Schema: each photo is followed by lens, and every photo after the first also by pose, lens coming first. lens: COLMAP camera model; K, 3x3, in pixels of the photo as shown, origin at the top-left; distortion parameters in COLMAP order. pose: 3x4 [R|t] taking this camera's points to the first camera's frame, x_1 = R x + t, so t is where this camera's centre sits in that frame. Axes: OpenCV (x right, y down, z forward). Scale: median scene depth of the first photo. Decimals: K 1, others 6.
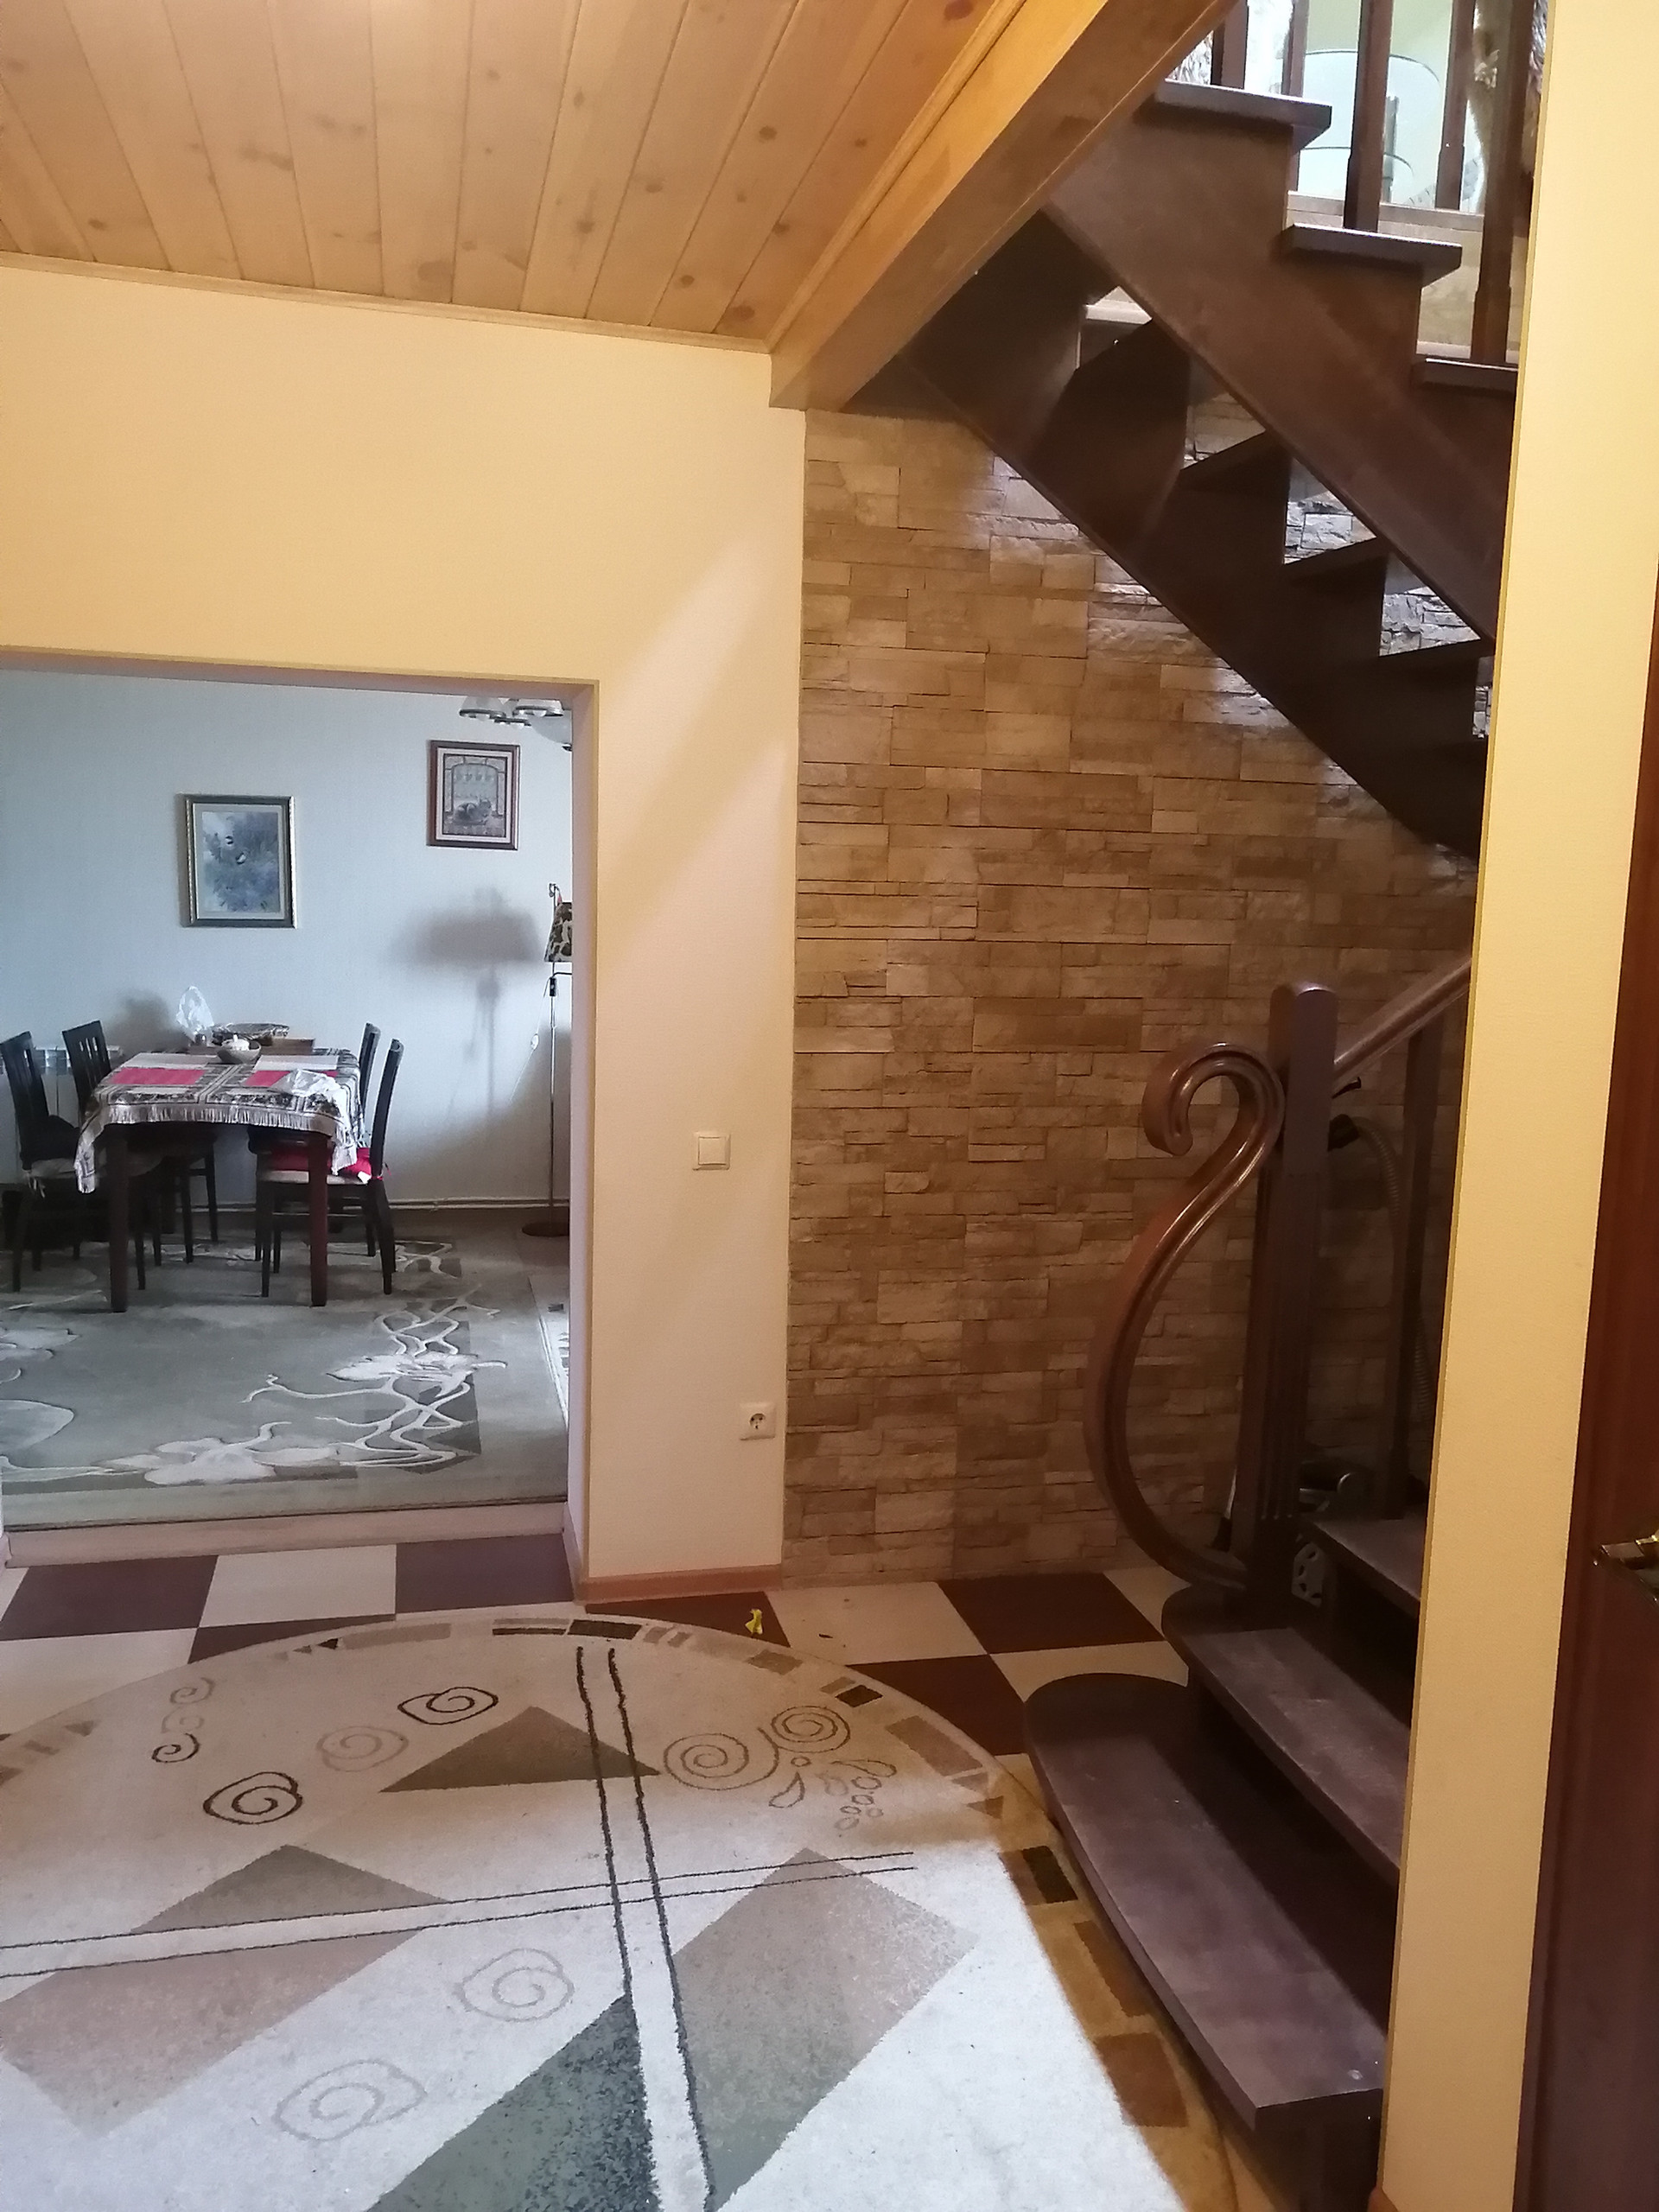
lens RADIAL K [[1732.1, 0, 828.5], [0, 1732.1, 1112.6], [0, 0, 1]] dist [-0.011854, 0.036392]
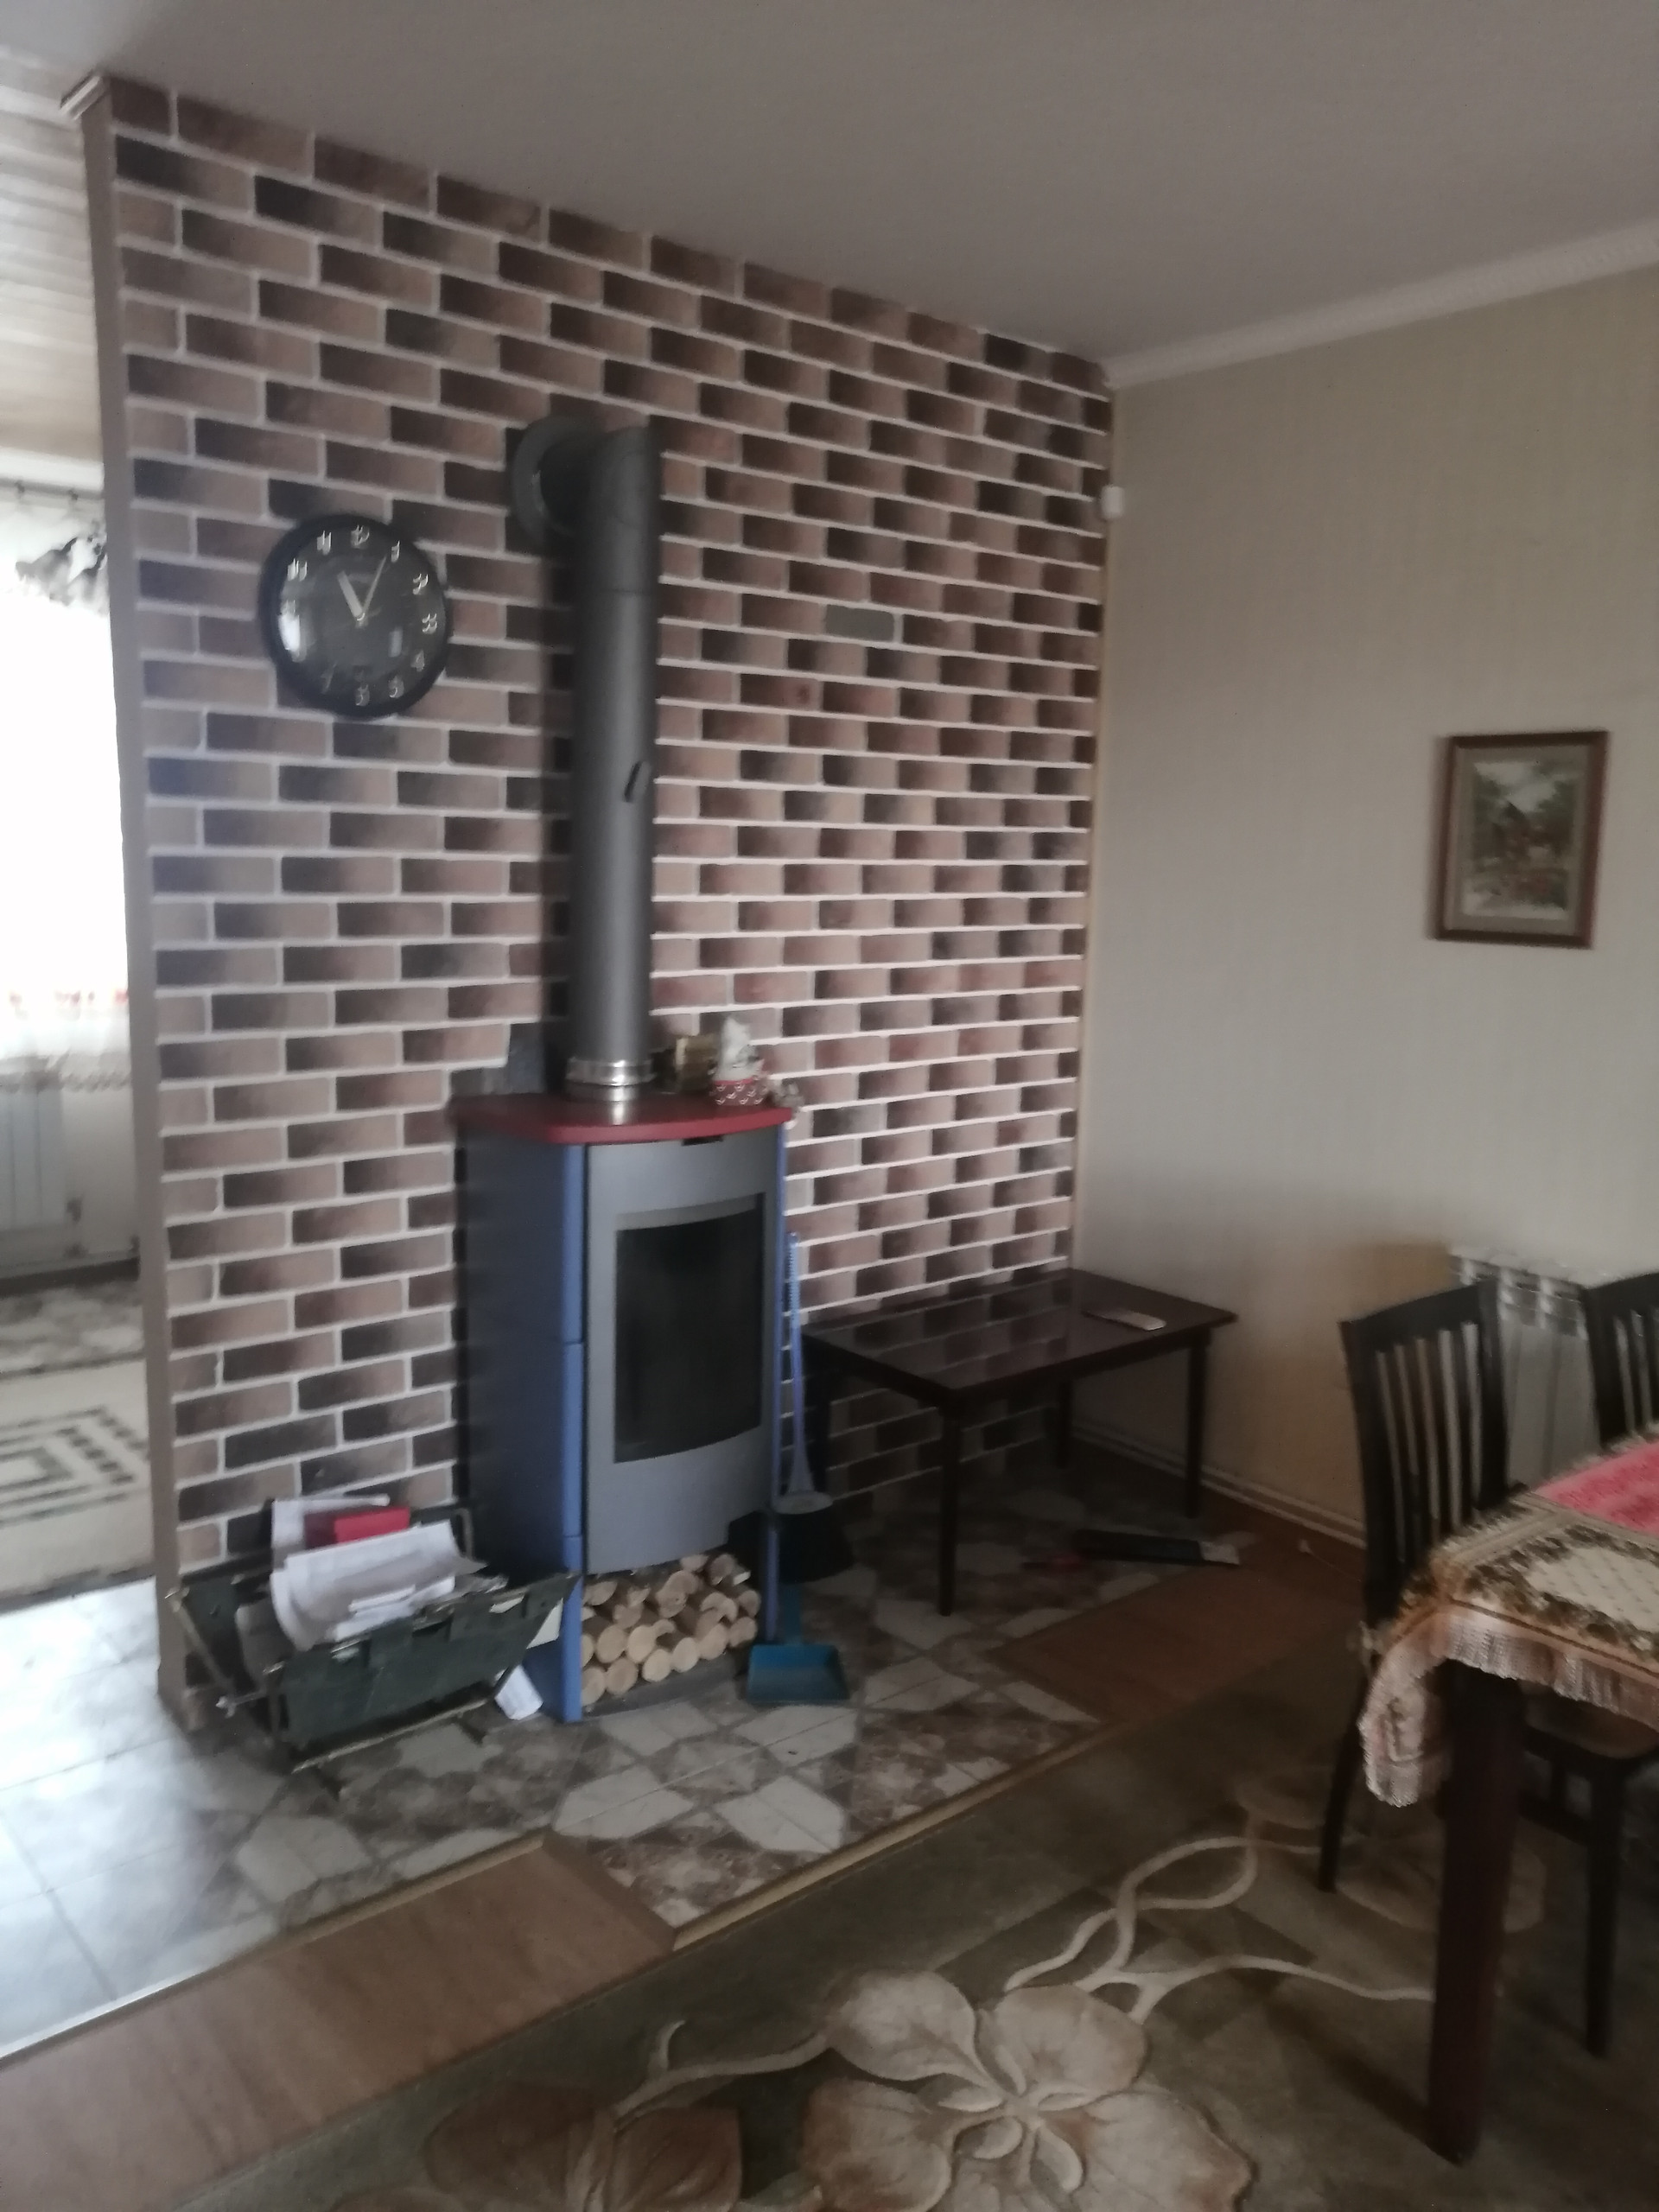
lens RADIAL K [[1732.1, 0, 840.4], [0, 1732.1, 1100.1], [0, 0, 1]] dist [-0.011854, 0.036392]
pose [[0.463665, 0.118111, -0.878103, -0.125250], [-0.128982, 0.989515, 0.064991, -0.074961], [0.876572, 0.083126, 0.474038, 0.495889]]
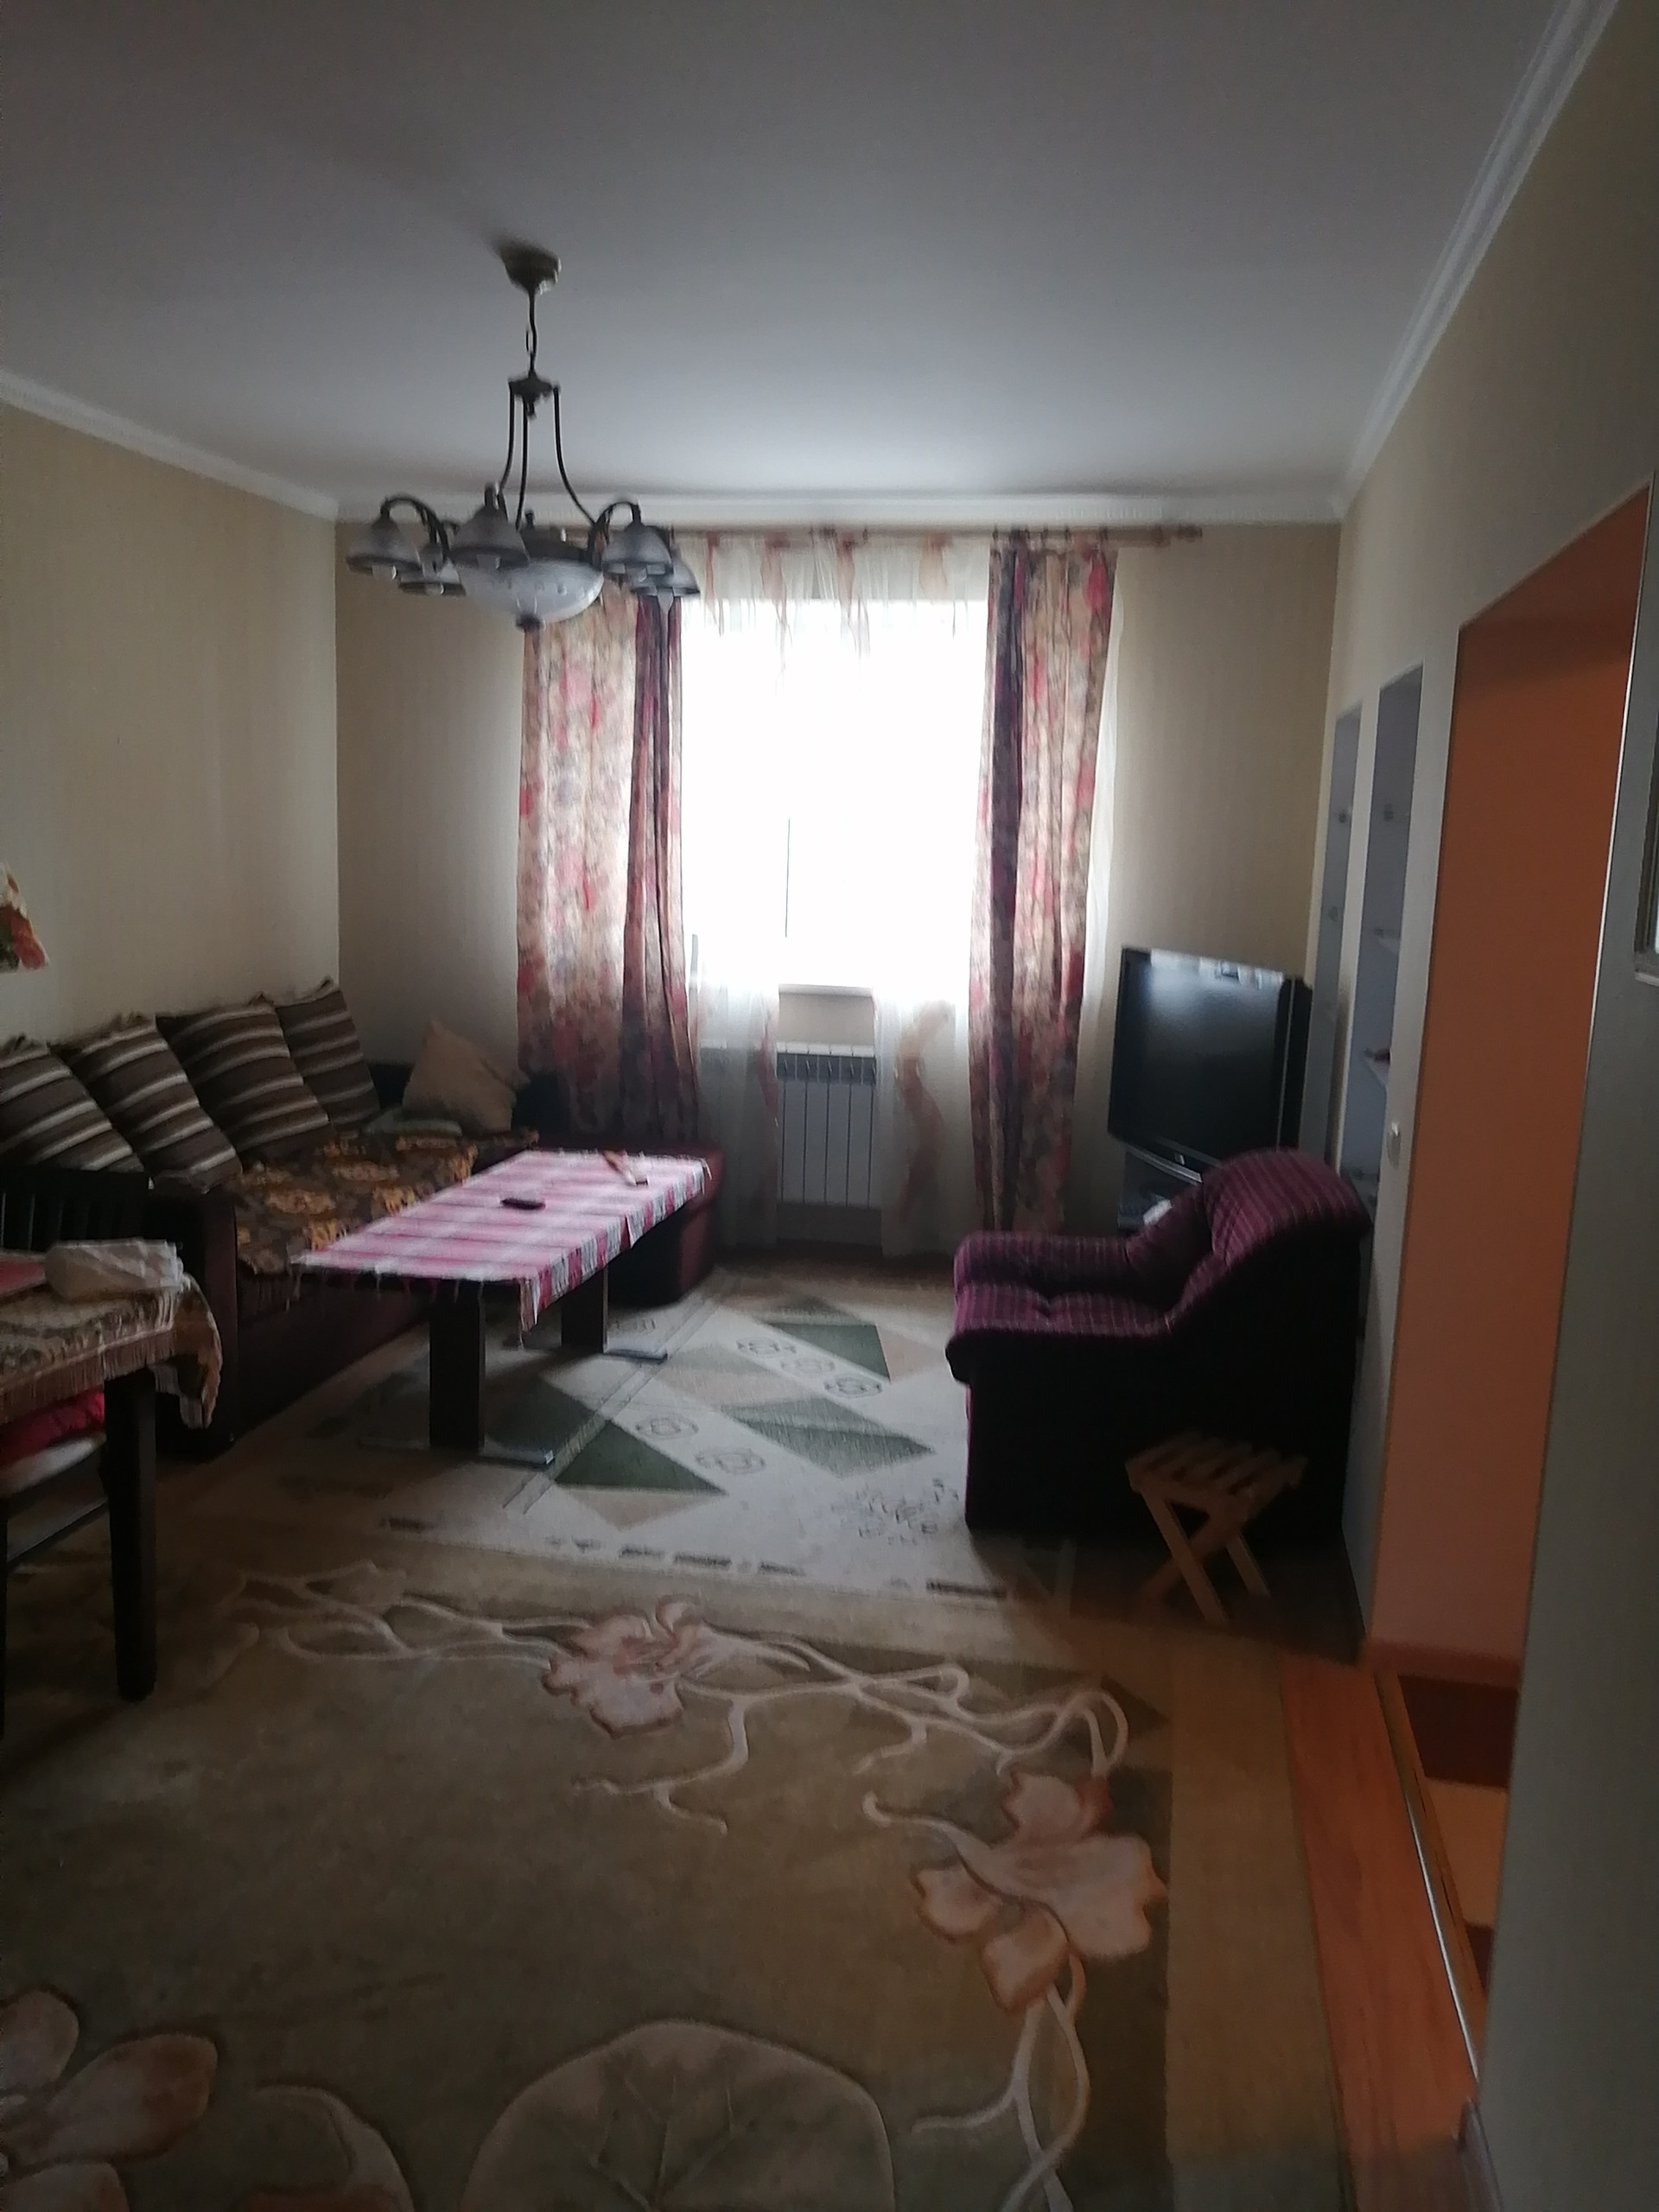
lens RADIAL K [[1732.1, 0, 840.5], [0, 1732.1, 1108.3], [0, 0, 1]] dist [-0.011854, 0.036392]
pose [[0.399460, -0.160269, 0.902632, -0.465257], [0.097010, 0.986462, 0.132221, -0.075442], [-0.911603, 0.034747, 0.409600, 0.435456]]
